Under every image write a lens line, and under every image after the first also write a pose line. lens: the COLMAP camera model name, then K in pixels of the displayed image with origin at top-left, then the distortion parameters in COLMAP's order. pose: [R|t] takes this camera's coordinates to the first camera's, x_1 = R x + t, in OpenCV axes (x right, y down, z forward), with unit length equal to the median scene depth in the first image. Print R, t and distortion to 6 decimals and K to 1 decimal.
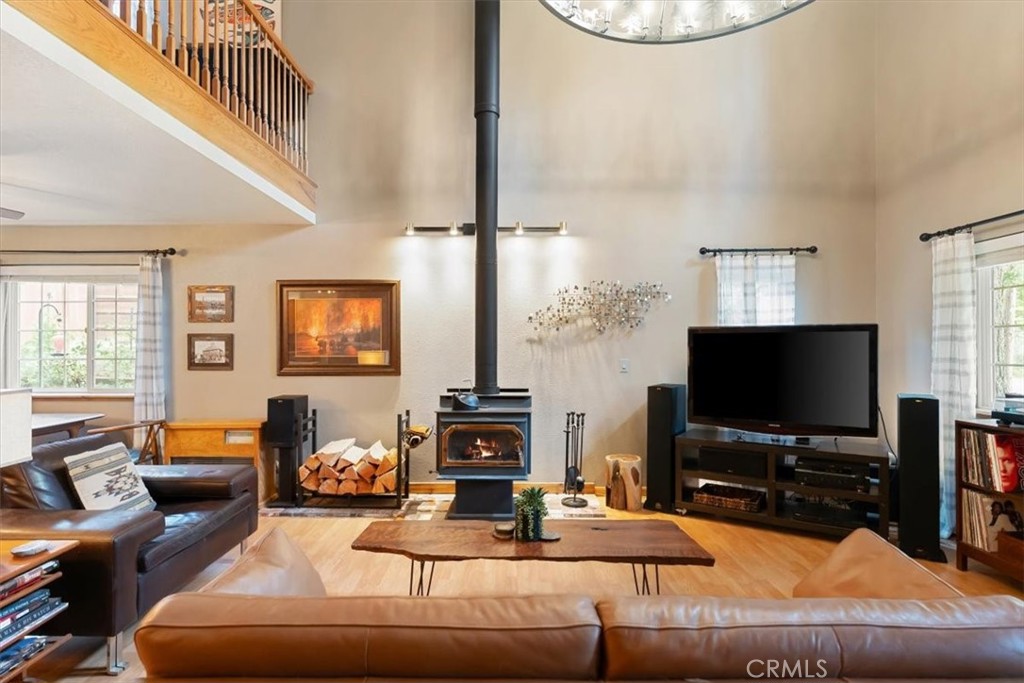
lens RADIAL K [[535.4, 0, 511.1], [0, 535.4, 353.2], [0, 0, 1]] dist [0.017720, -0.017649]
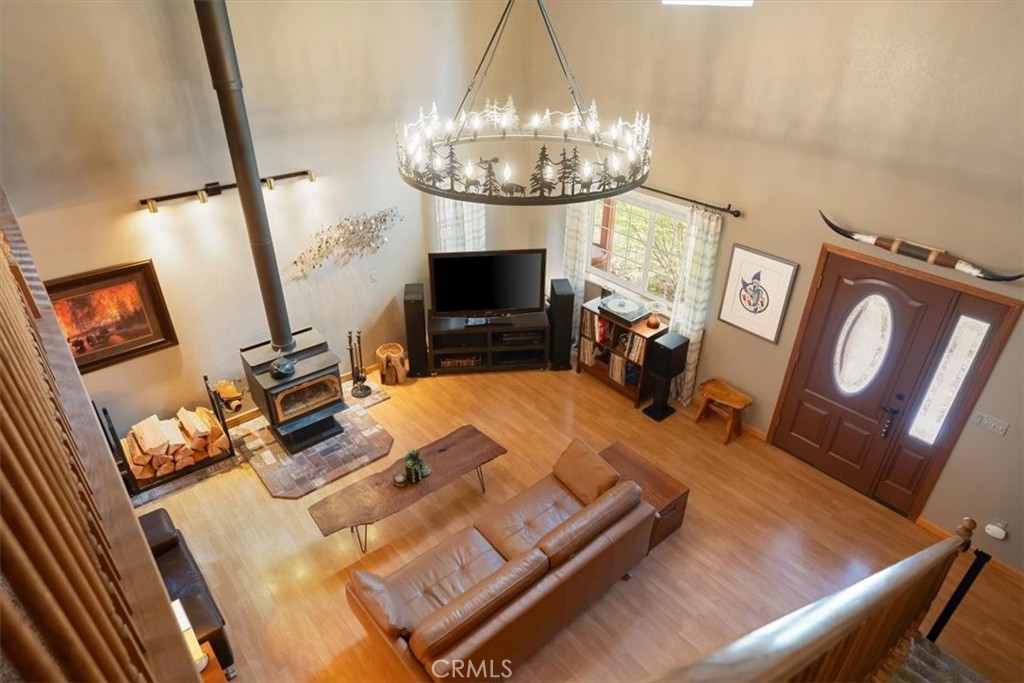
lens RADIAL K [[610.2, 0, 514.4], [0, 610.2, 325.3], [0, 0, 1]] dist [-0.000354, -0.000250]
pose [[0.759624, -0.319952, 0.566218, -0.407759], [-0.018853, 0.859419, 0.510924, -0.659644], [-0.650089, -0.398785, 0.646803, -0.165364]]
